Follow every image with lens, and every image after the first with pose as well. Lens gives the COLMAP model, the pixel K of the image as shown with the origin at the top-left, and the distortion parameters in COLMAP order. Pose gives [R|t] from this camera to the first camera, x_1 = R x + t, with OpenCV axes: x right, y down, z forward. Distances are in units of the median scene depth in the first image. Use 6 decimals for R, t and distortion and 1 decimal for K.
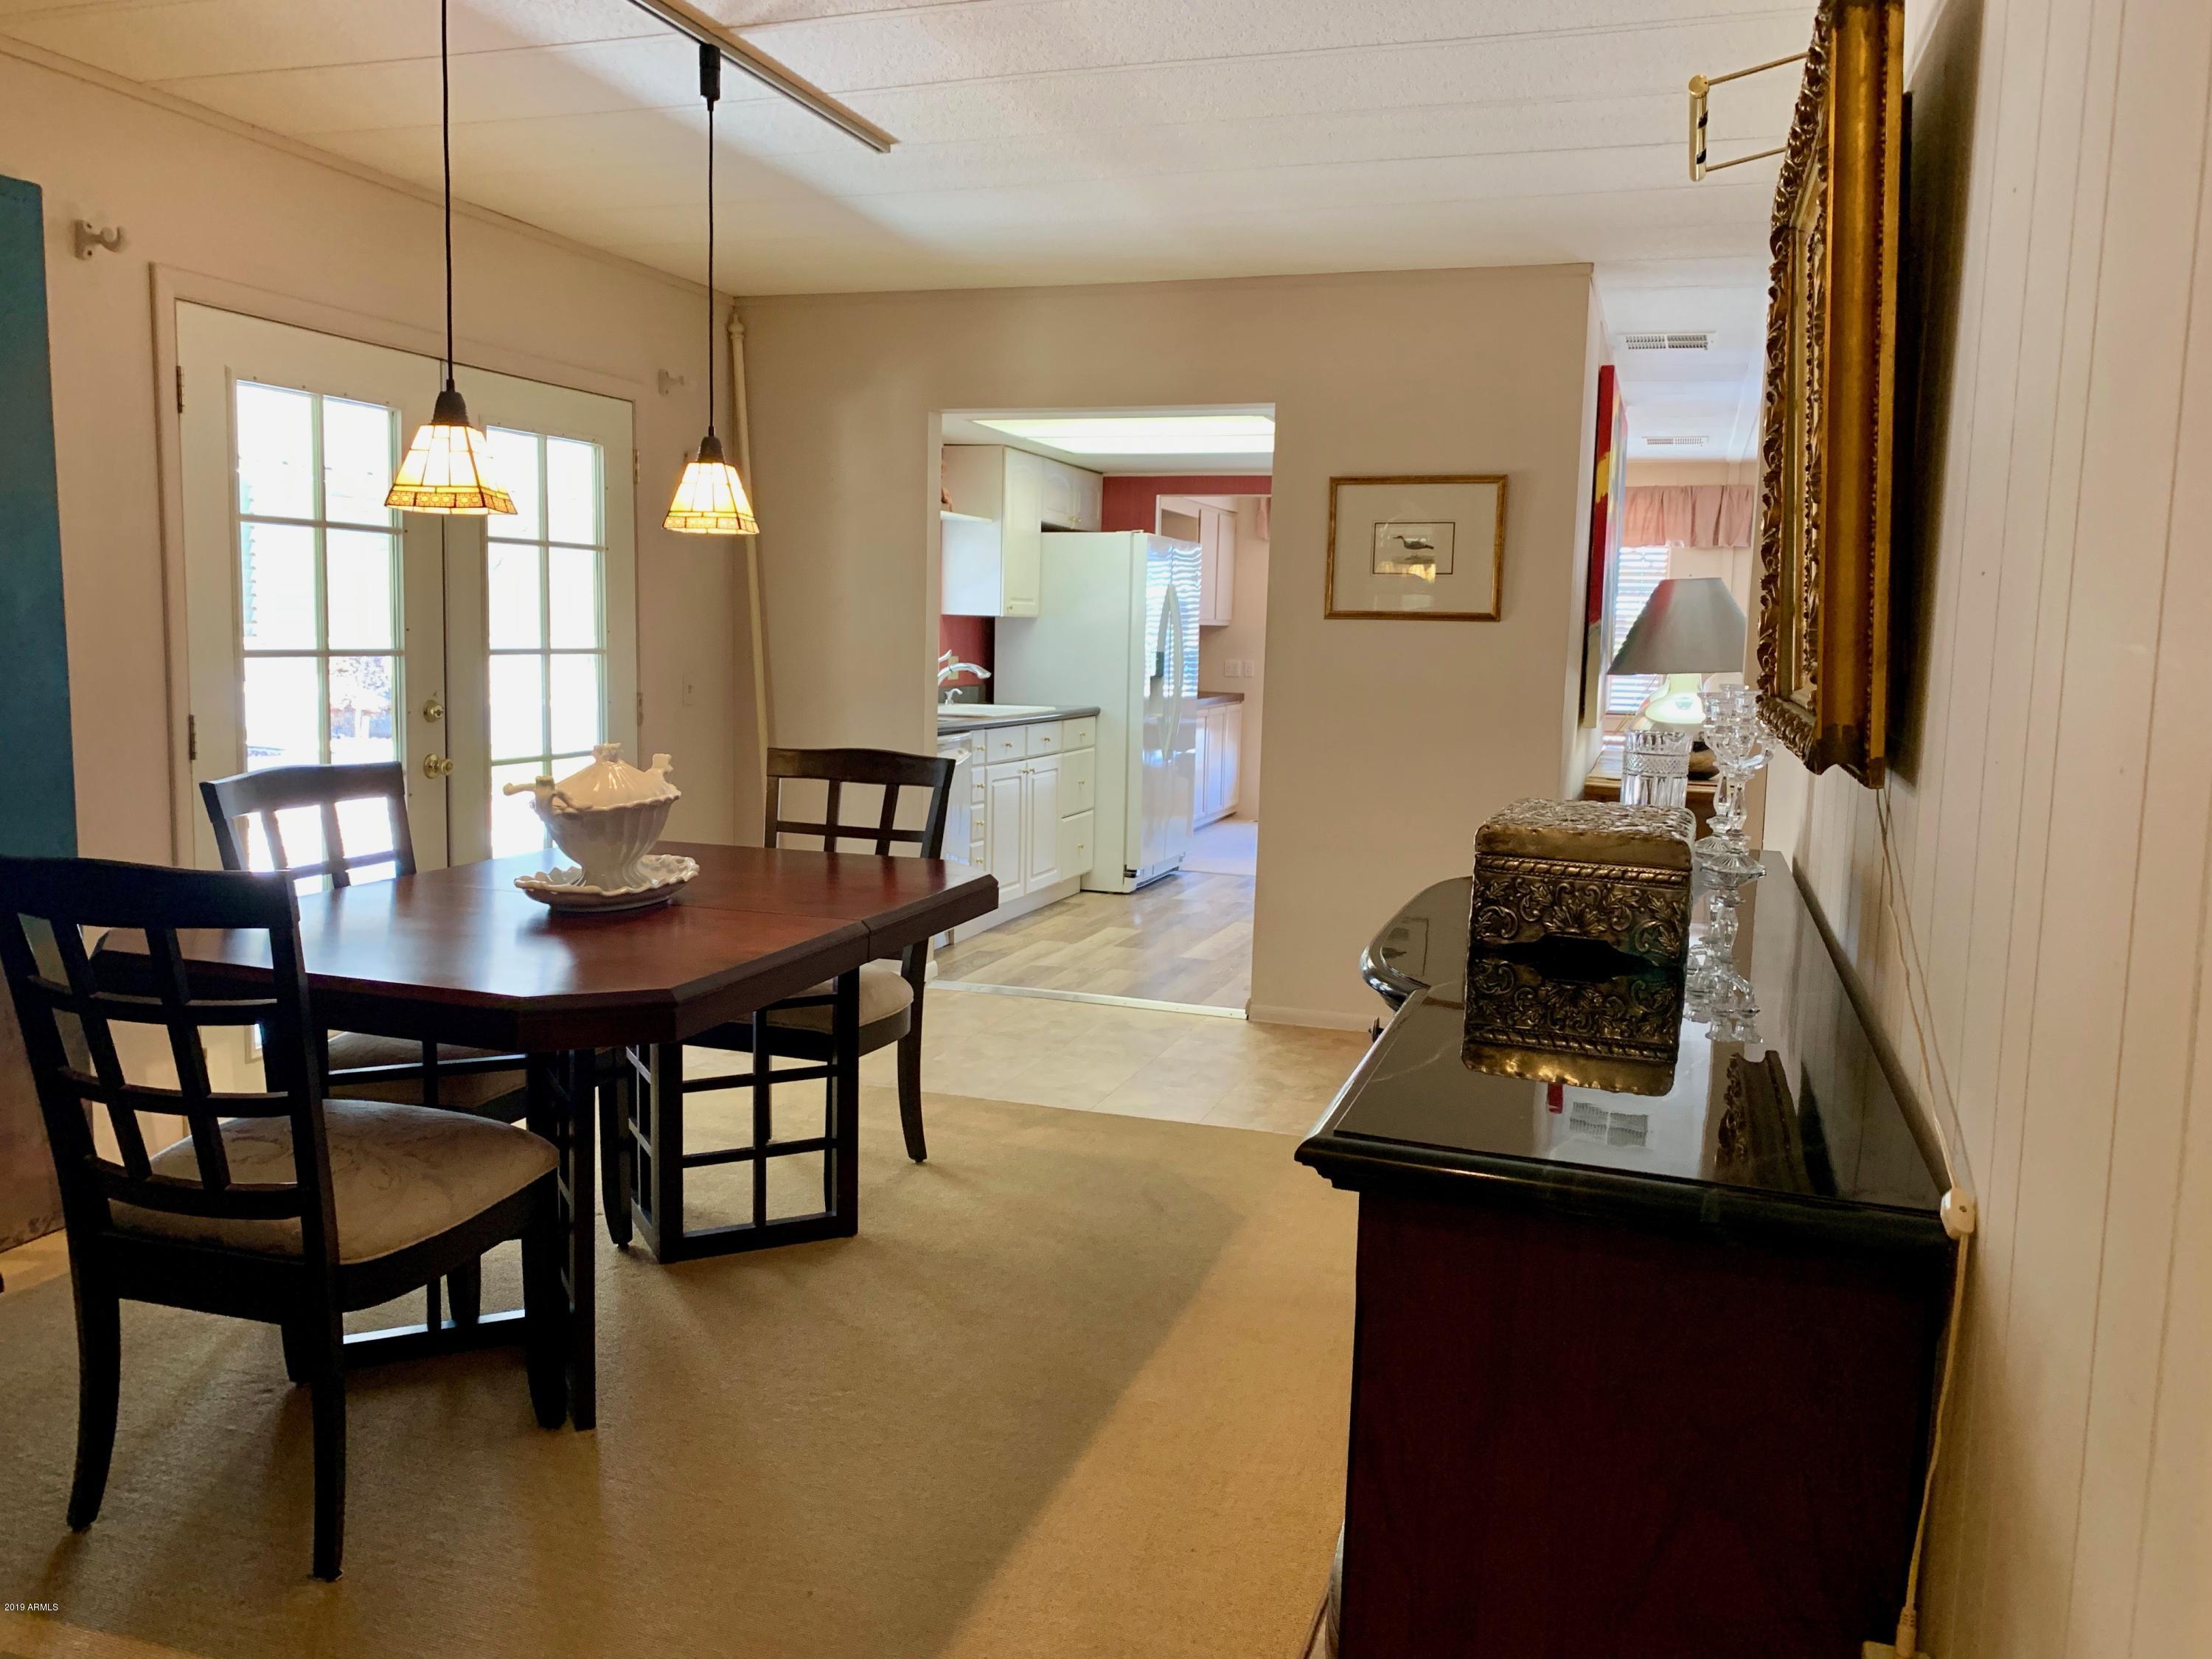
lens RADIAL K [[1677.1, 0, 1111.9], [0, 1677.1, 835.9], [0, 0, 1]] dist [0.095568, -0.166379]
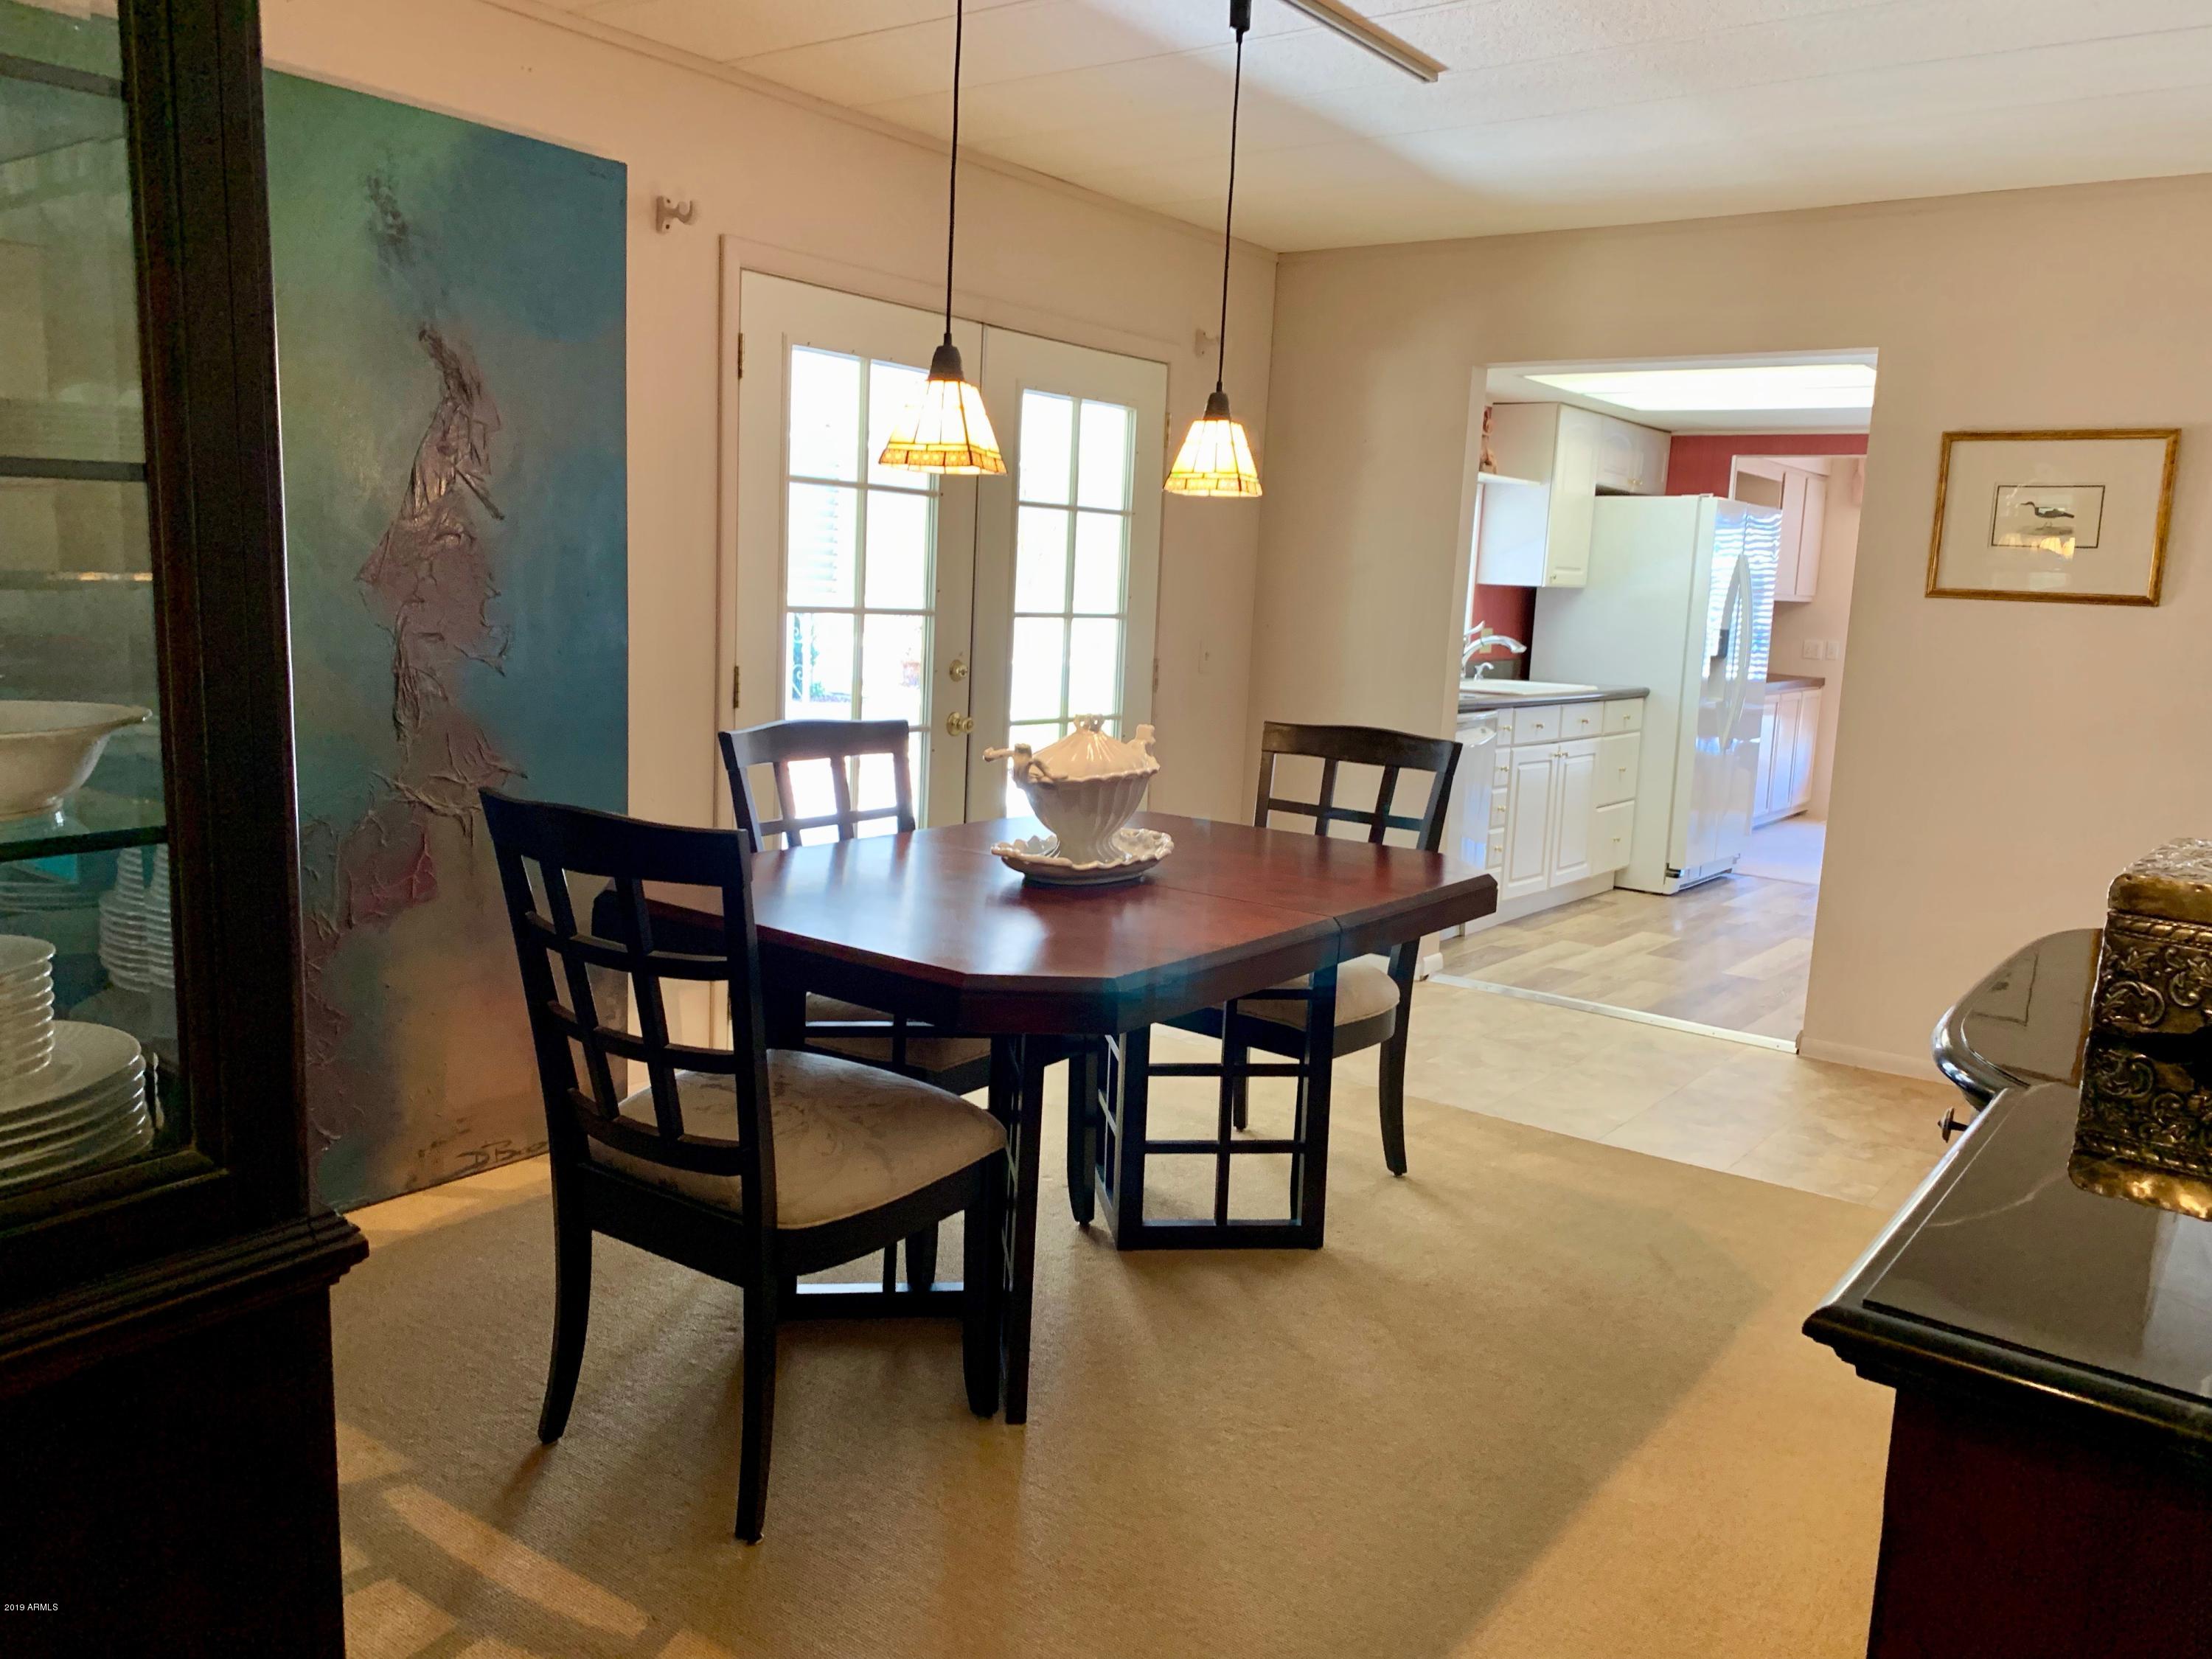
lens RADIAL K [[1692.8, 0, 1108.3], [0, 1692.8, 816.1], [0, 0, 1]] dist [0.058432, -0.098666]
pose [[0.948258, 0.062708, -0.311247, 0.014123], [-0.060896, 0.998023, 0.015548, -0.009185], [0.311607, 0.004210, 0.950202, 0.072214]]
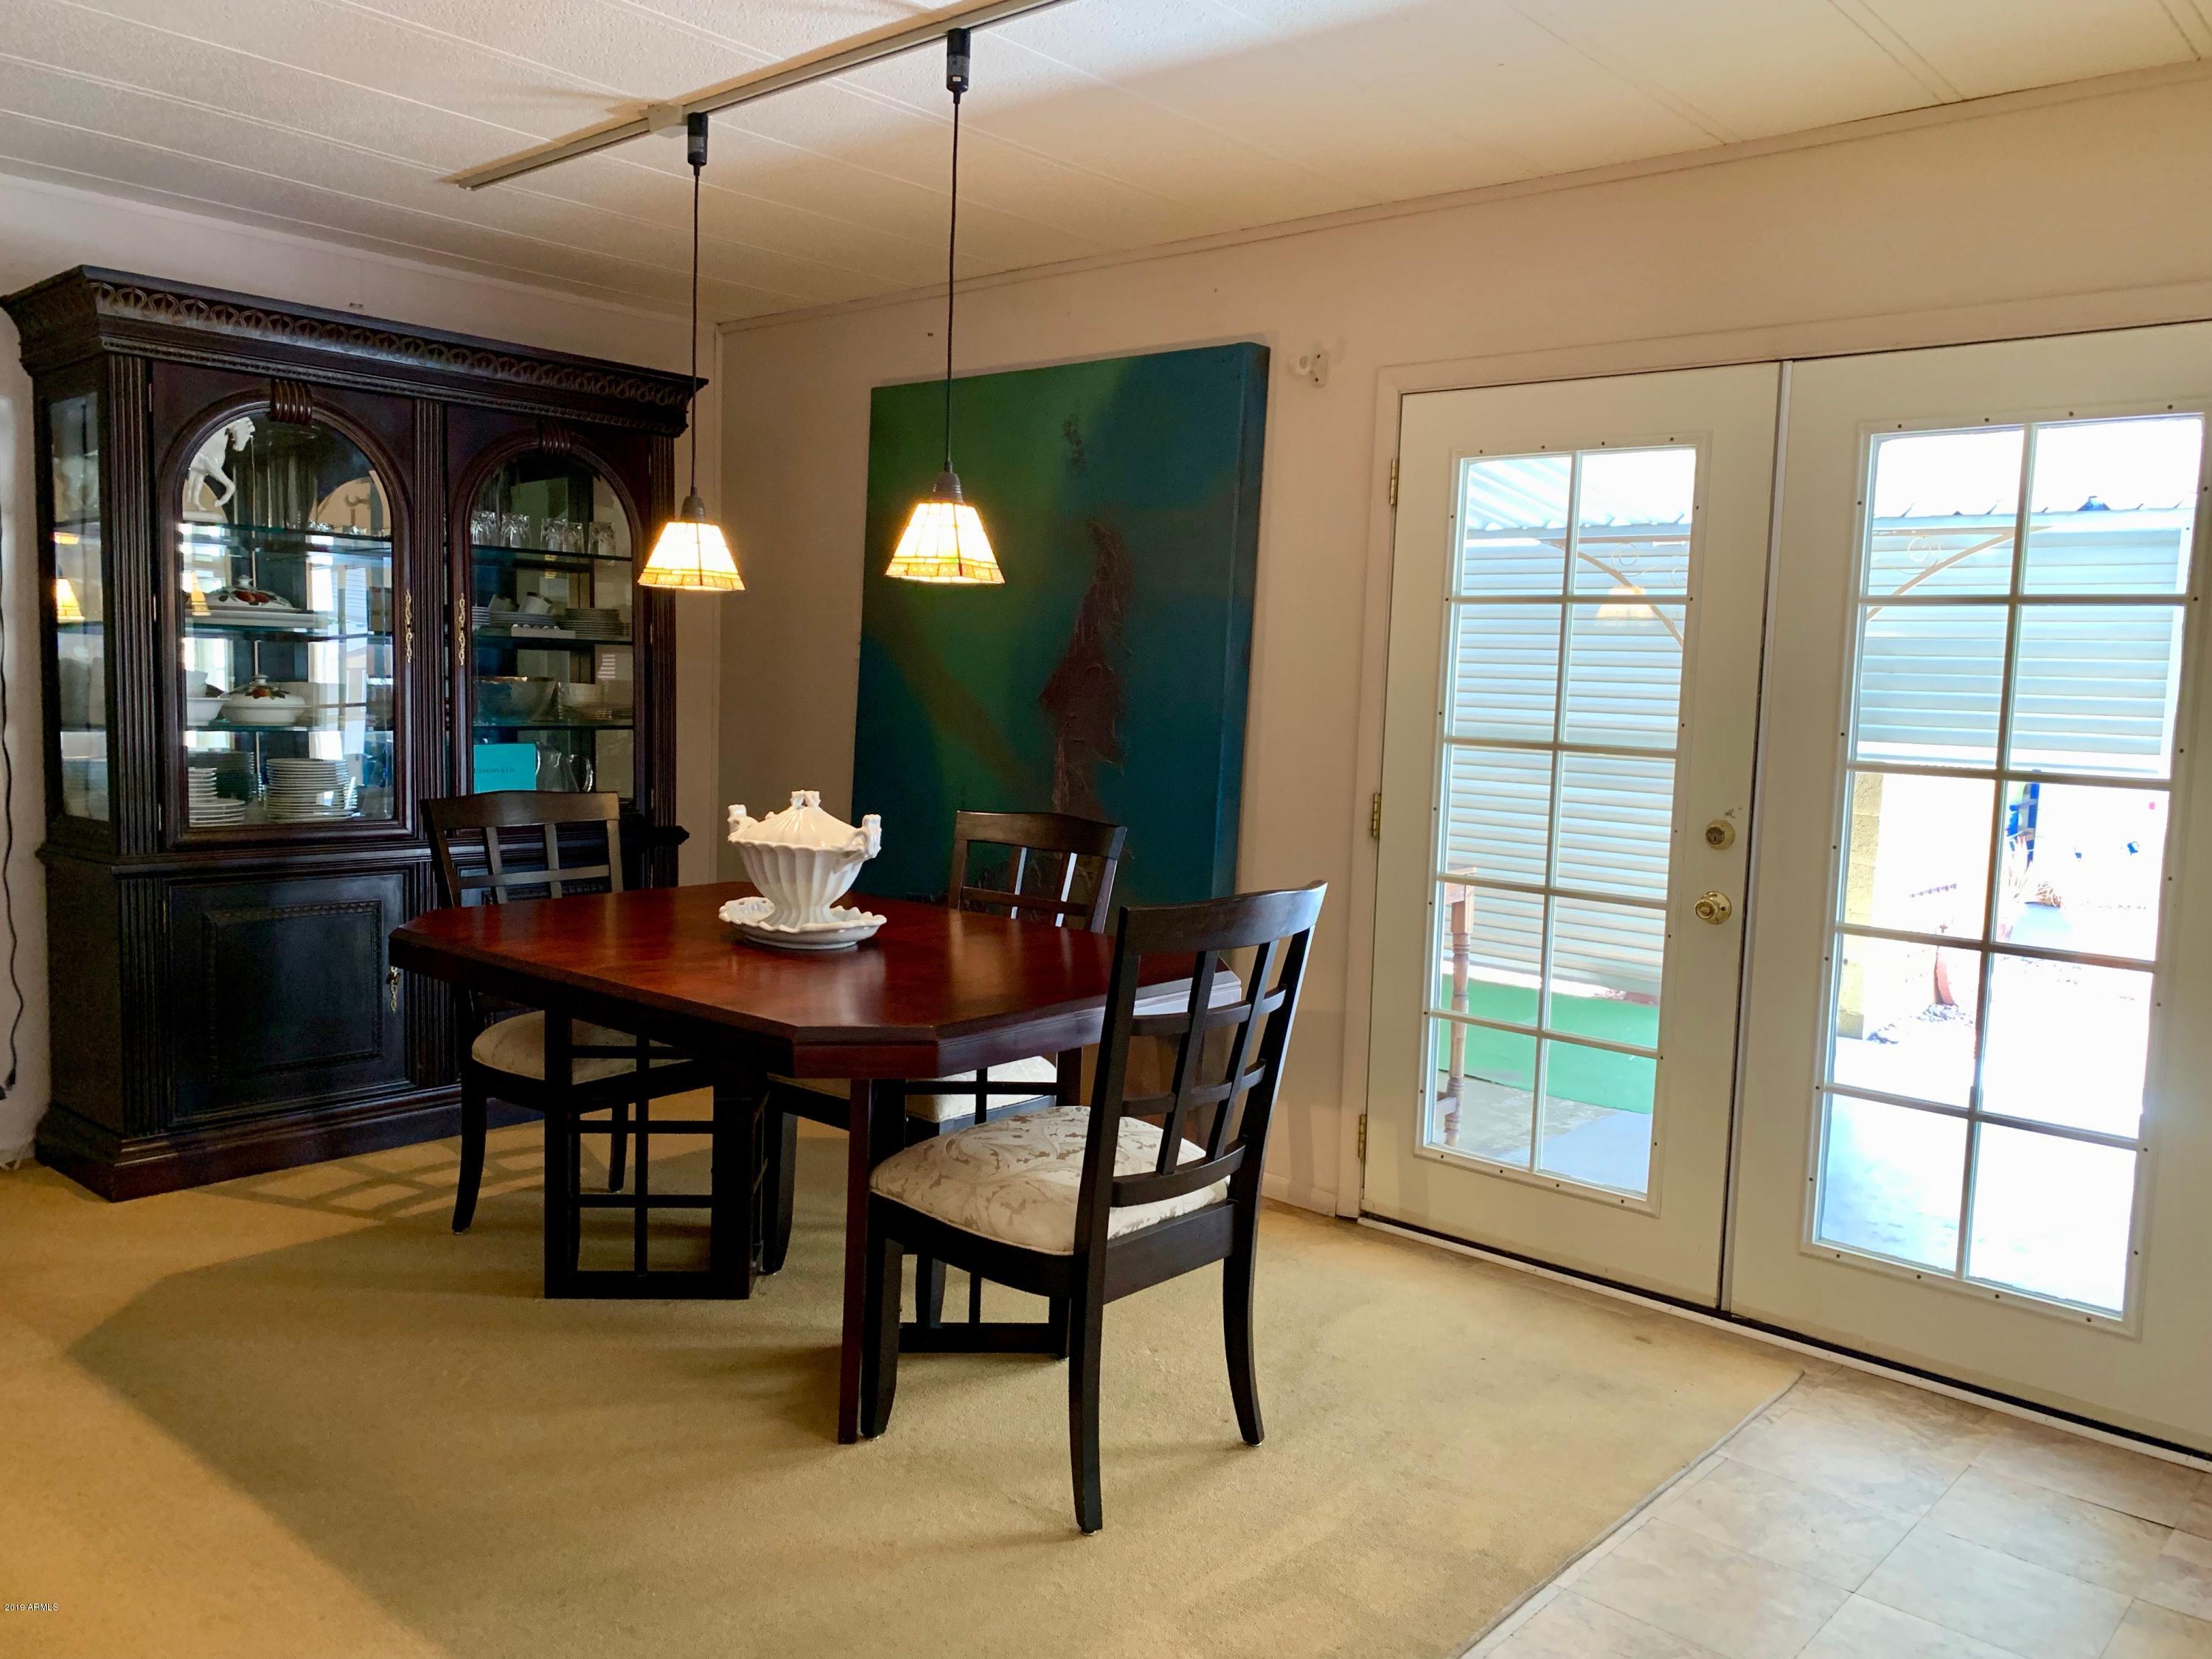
lens RADIAL K [[1677.1, 0, 1111.9], [0, 1677.1, 835.9], [0, 0, 1]] dist [0.095568, -0.166379]
pose [[-0.382237, 0.055988, -0.922367, 0.508038], [-0.157945, 0.979515, 0.124911, -0.160070], [0.910466, 0.193429, -0.365564, 1.319901]]
